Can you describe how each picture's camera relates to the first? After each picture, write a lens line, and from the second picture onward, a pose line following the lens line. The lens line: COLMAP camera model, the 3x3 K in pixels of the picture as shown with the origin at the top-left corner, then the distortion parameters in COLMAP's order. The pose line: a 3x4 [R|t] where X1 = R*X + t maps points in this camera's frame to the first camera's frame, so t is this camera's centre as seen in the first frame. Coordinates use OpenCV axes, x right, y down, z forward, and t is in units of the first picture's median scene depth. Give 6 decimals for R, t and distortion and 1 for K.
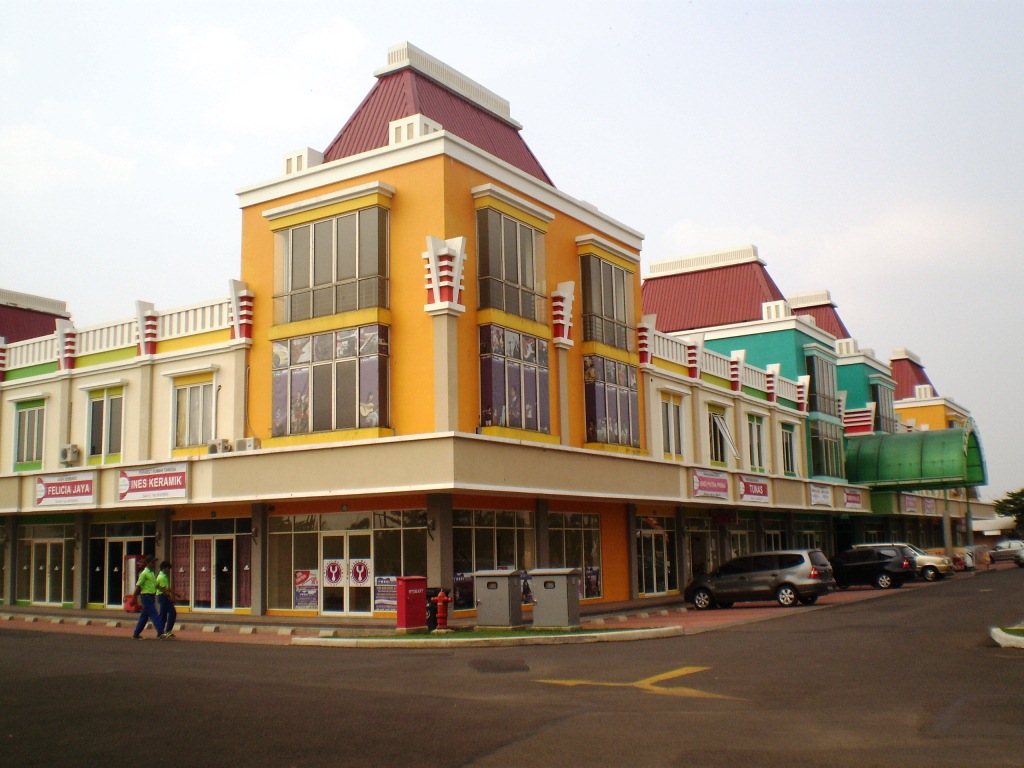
lens RADIAL K [[1119.4, 0, 509.0], [0, 1119.4, 390.5], [0, 0, 1]] dist [-0.120818, 0.000000]
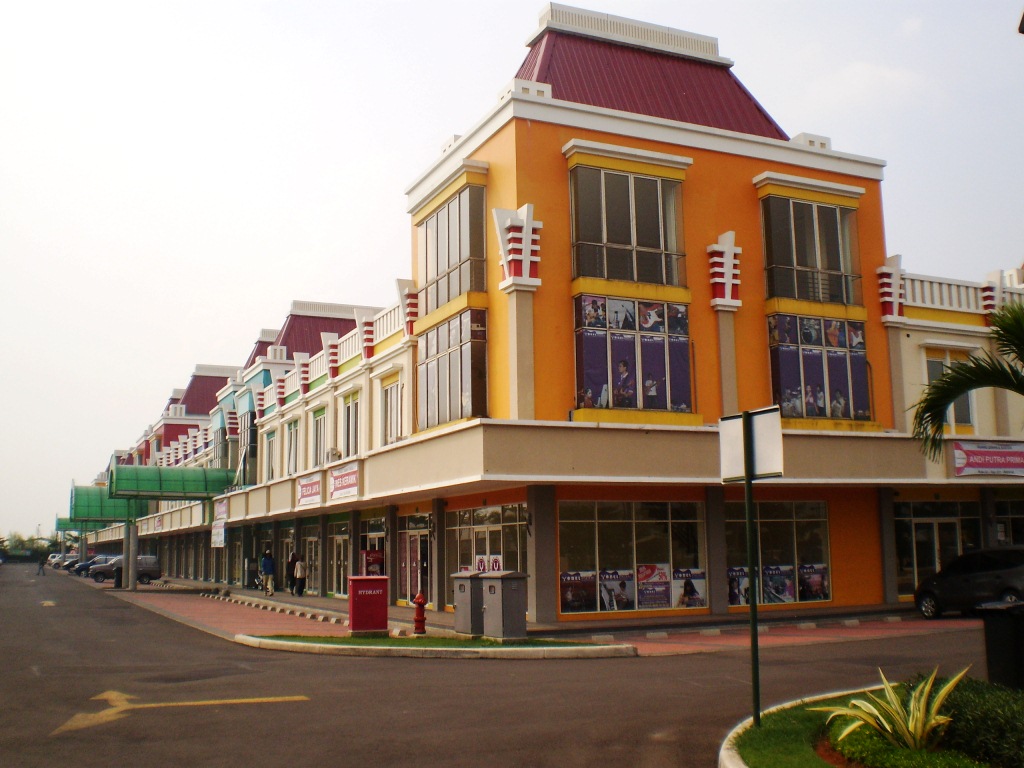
lens RADIAL K [[1119.4, 0, 511.3], [0, 1119.4, 376.2], [0, 0, 1]] dist [-0.120818, 0.000000]
pose [[0.839650, -0.078104, -0.537482, 0.392945], [0.077088, 0.996725, -0.024413, 0.022288], [0.537629, -0.020935, 0.842921, 0.202958]]
